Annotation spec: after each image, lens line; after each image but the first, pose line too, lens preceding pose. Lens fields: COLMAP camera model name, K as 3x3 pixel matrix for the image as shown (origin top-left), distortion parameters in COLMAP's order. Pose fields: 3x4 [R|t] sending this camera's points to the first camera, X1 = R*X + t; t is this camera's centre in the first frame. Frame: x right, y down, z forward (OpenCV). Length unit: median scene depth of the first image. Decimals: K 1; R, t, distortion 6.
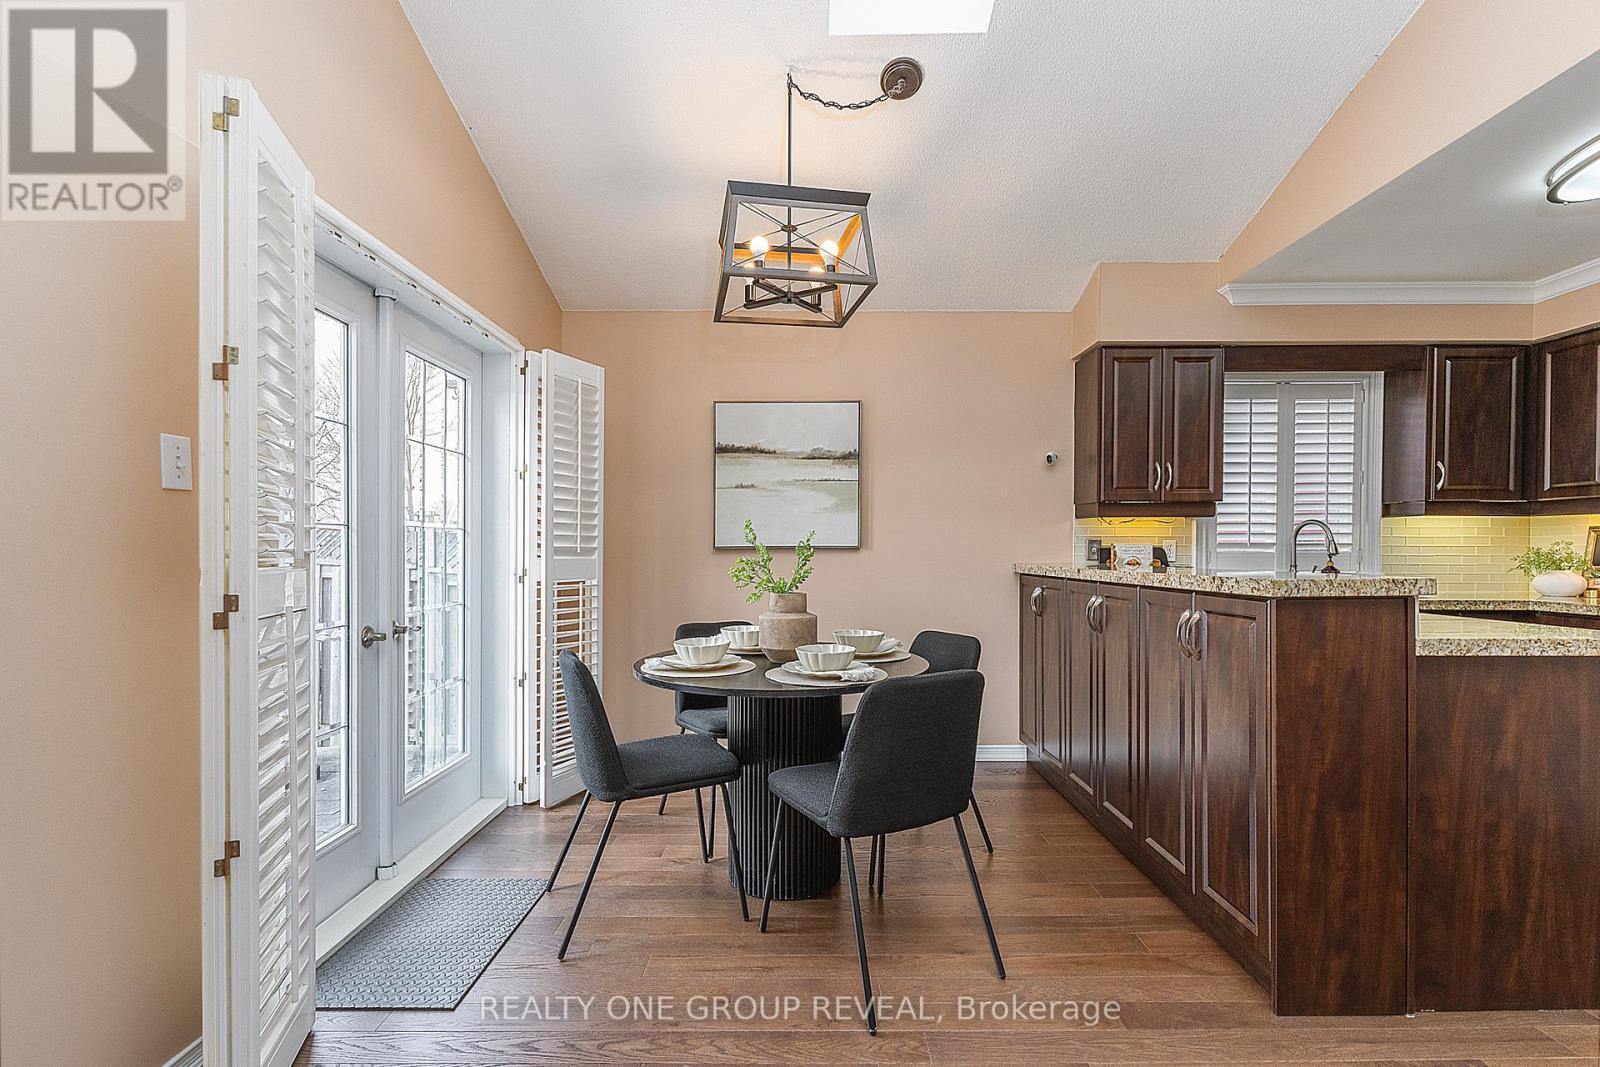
lens RADIAL K [[722.9, 0, 803.9], [0, 722.9, 550.1], [0, 0, 1]] dist [0.000334, -0.000094]
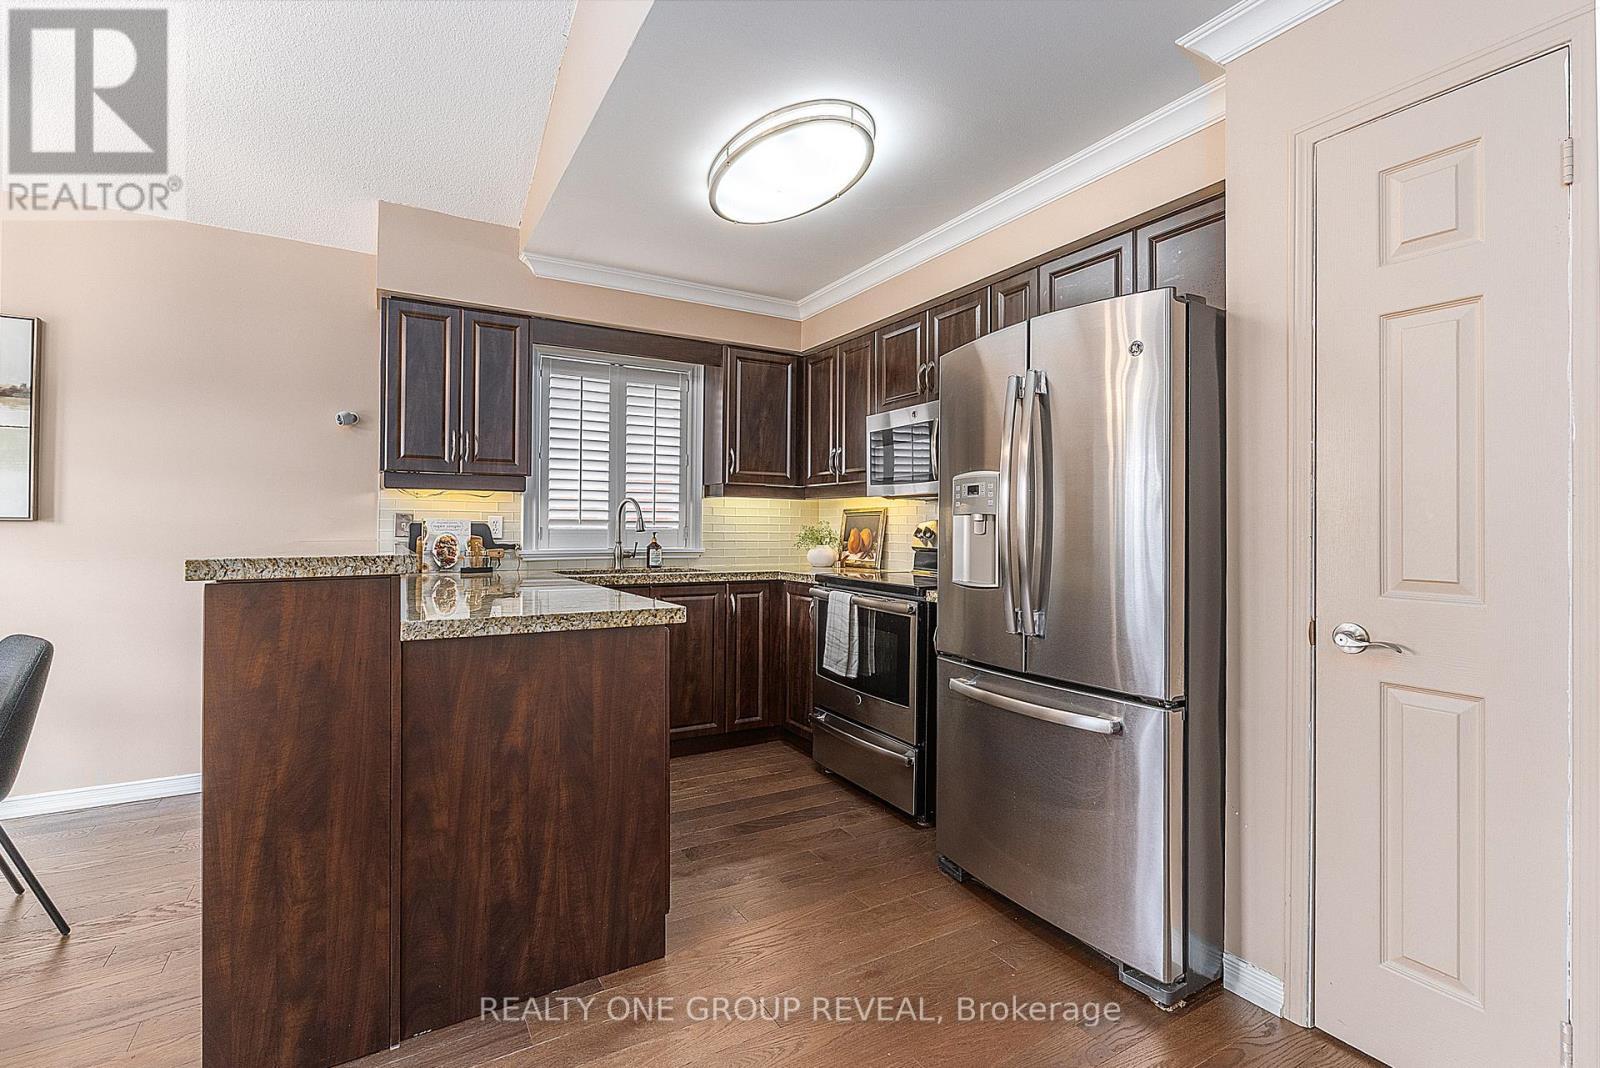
lens RADIAL K [[718.3, 0, 802.3], [0, 718.3, 511.2], [0, 0, 1]] dist [0.000448, -0.000136]
pose [[0.860607, 0.017671, 0.508963, 0.446013], [-0.005634, 0.999667, -0.025181, 0.002149], [-0.509239, 0.018804, 0.860420, -0.015543]]
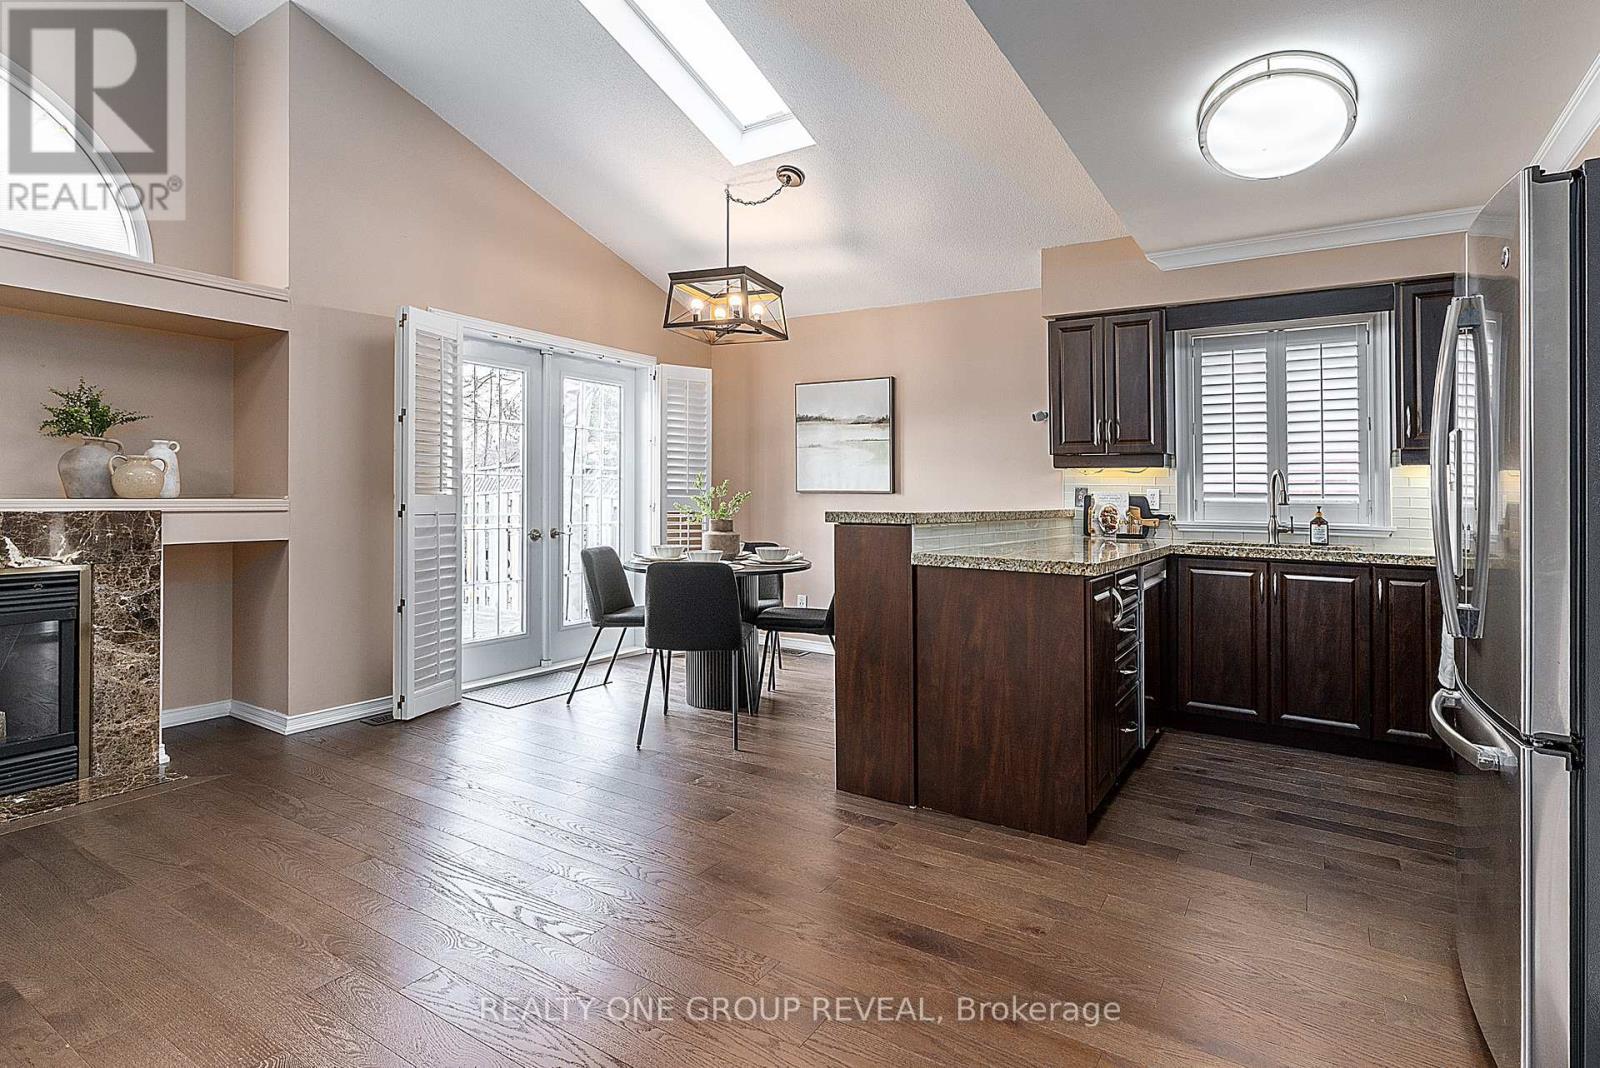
lens RADIAL K [[783.5, 0, 855.3], [0, 783.5, 491.4], [0, 0, 1]] dist [-0.001911, -0.000344]
pose [[0.860428, 0.010558, -0.509462, 0.855504], [-0.015401, 0.999867, -0.005290, 0.003010], [0.509339, 0.012398, 0.860477, -0.248300]]
